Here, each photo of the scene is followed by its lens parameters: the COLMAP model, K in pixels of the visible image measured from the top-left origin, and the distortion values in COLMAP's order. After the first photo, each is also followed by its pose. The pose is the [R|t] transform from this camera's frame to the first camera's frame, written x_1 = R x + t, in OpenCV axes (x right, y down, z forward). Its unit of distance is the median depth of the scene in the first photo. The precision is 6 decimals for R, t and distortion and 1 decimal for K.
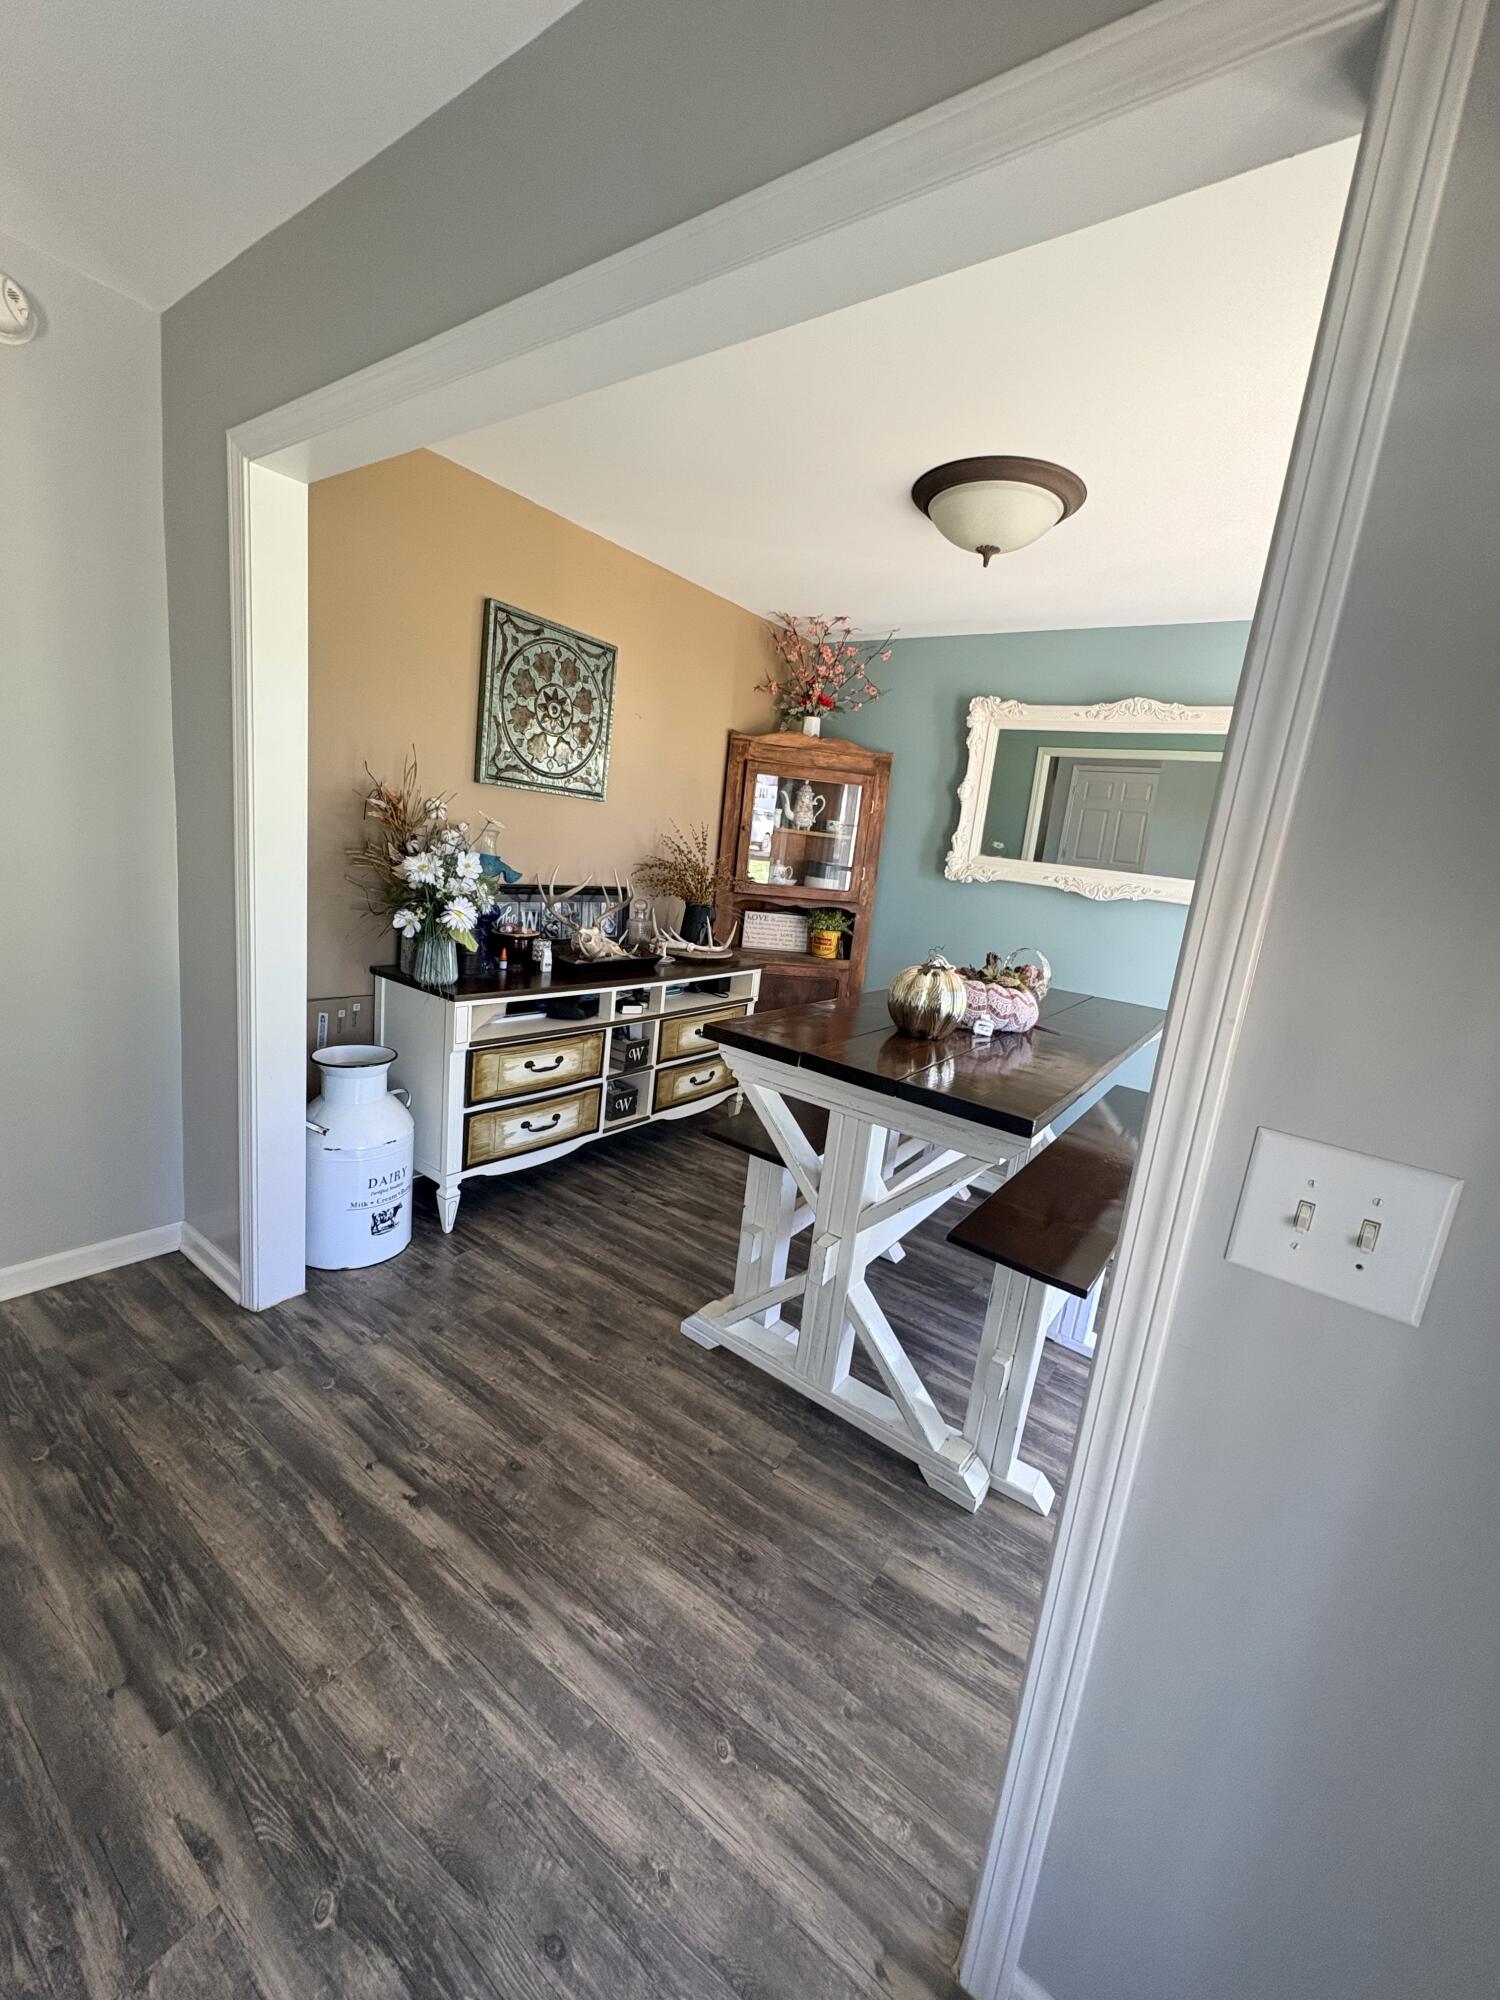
lens RADIAL K [[795.0, 0, 748.8], [0, 795.0, 1003.0], [0, 0, 1]] dist [0.001464, -0.000611]
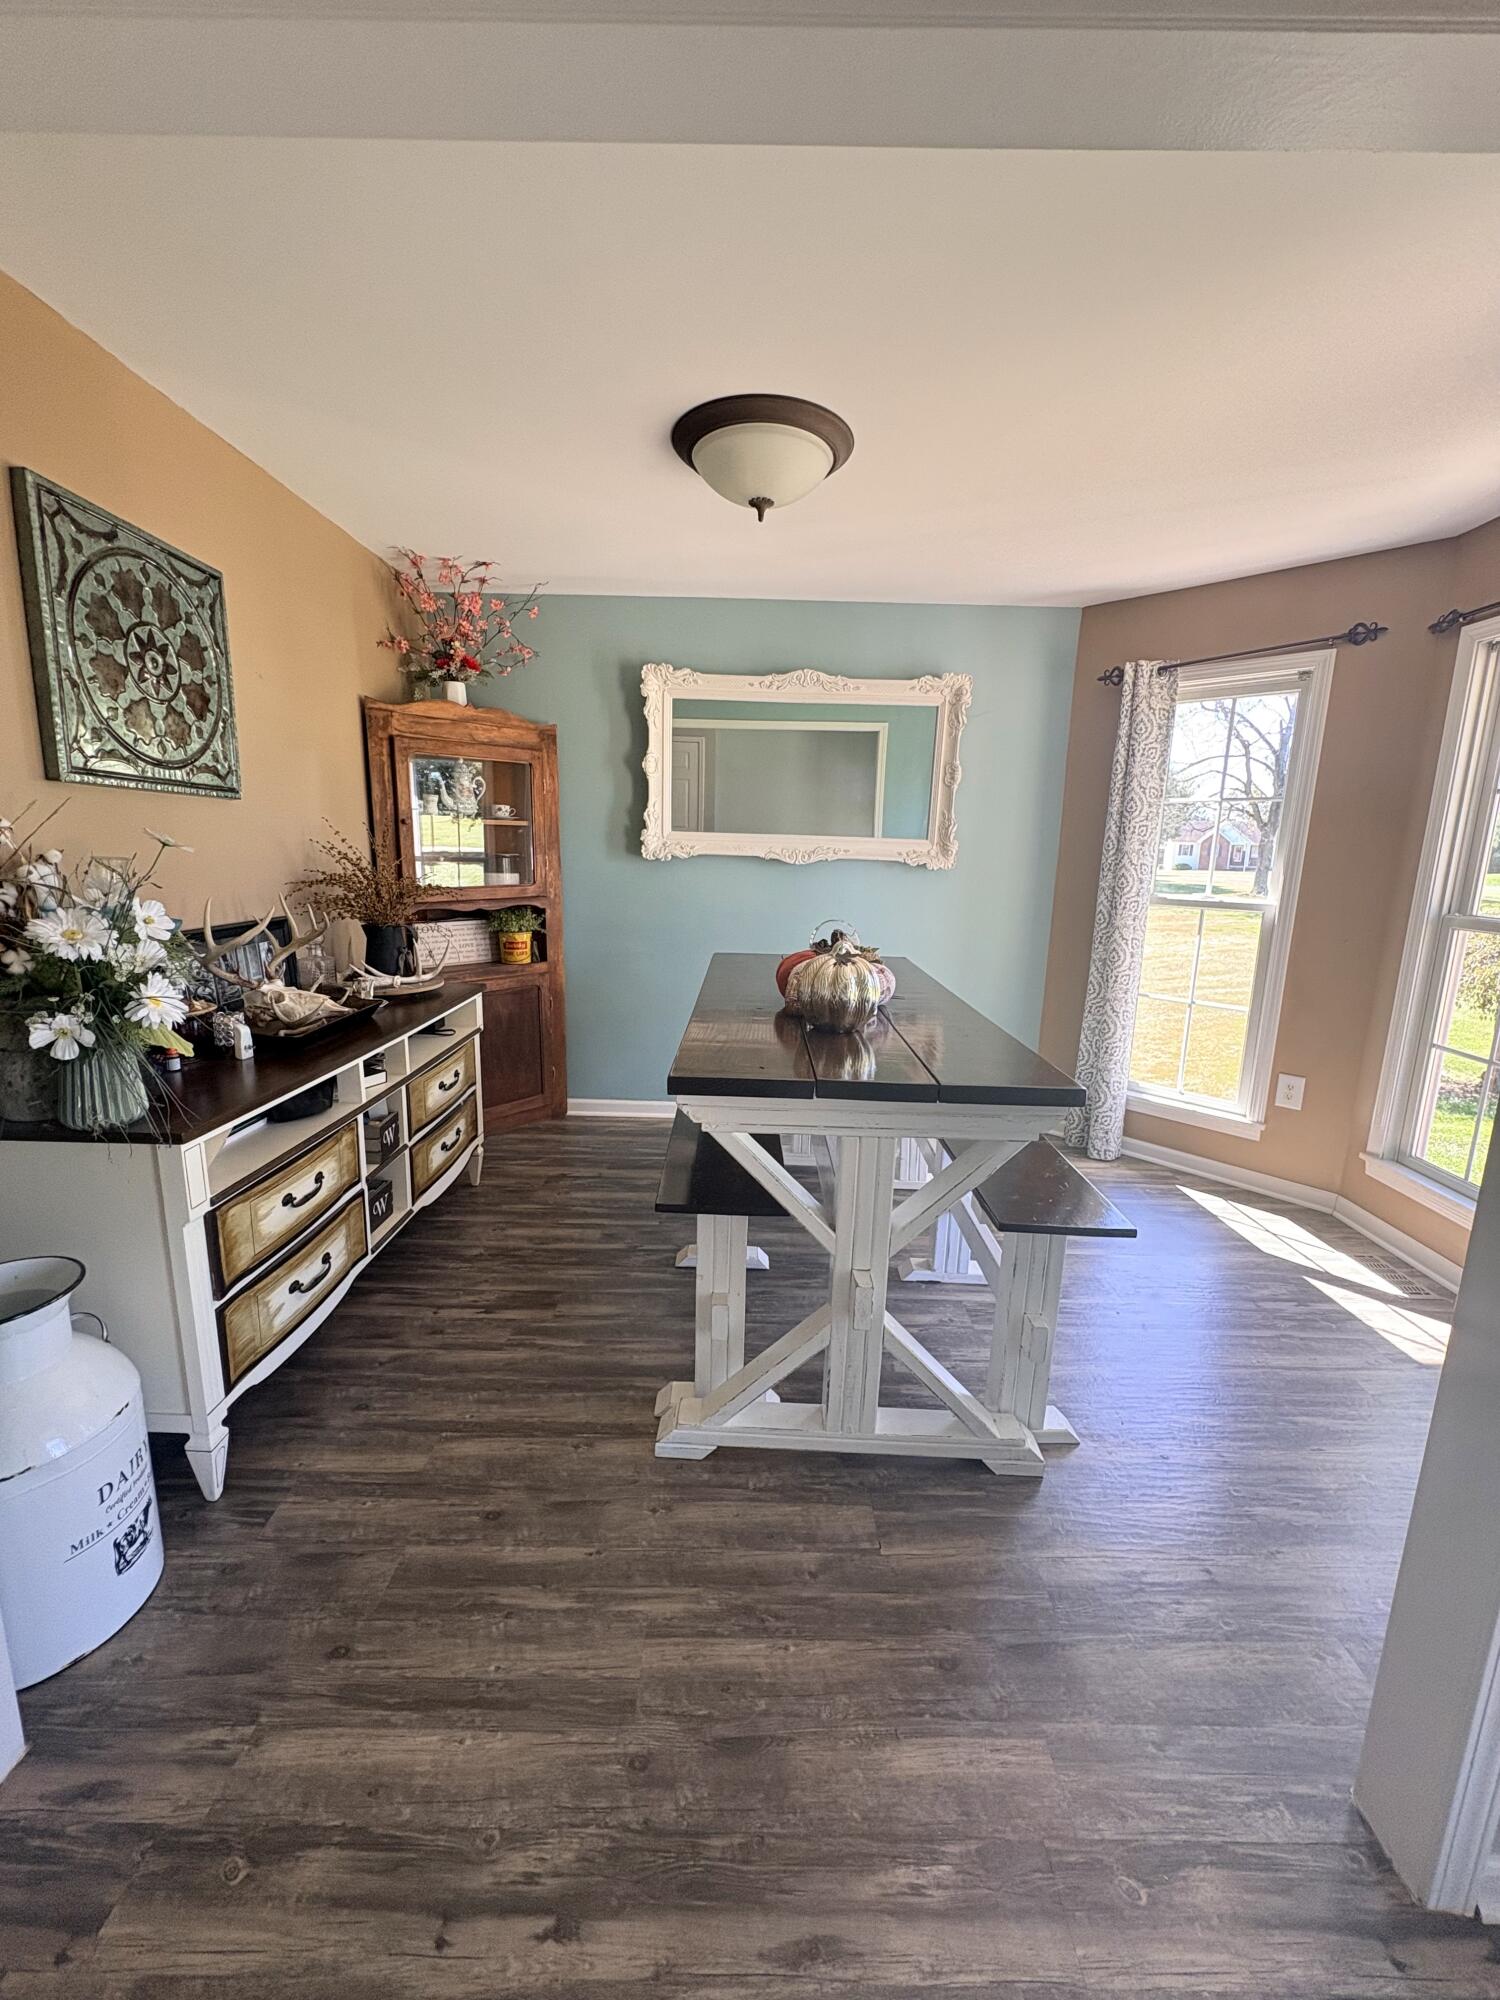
lens RADIAL K [[795.0, 0, 754.5], [0, 795.0, 1002.3], [0, 0, 1]] dist [0.001464, -0.000611]
pose [[0.809519, -0.202575, 0.551038, -0.304241], [0.184704, 0.978803, 0.088488, -0.074615], [-0.557283, 0.030146, 0.829776, 0.227675]]
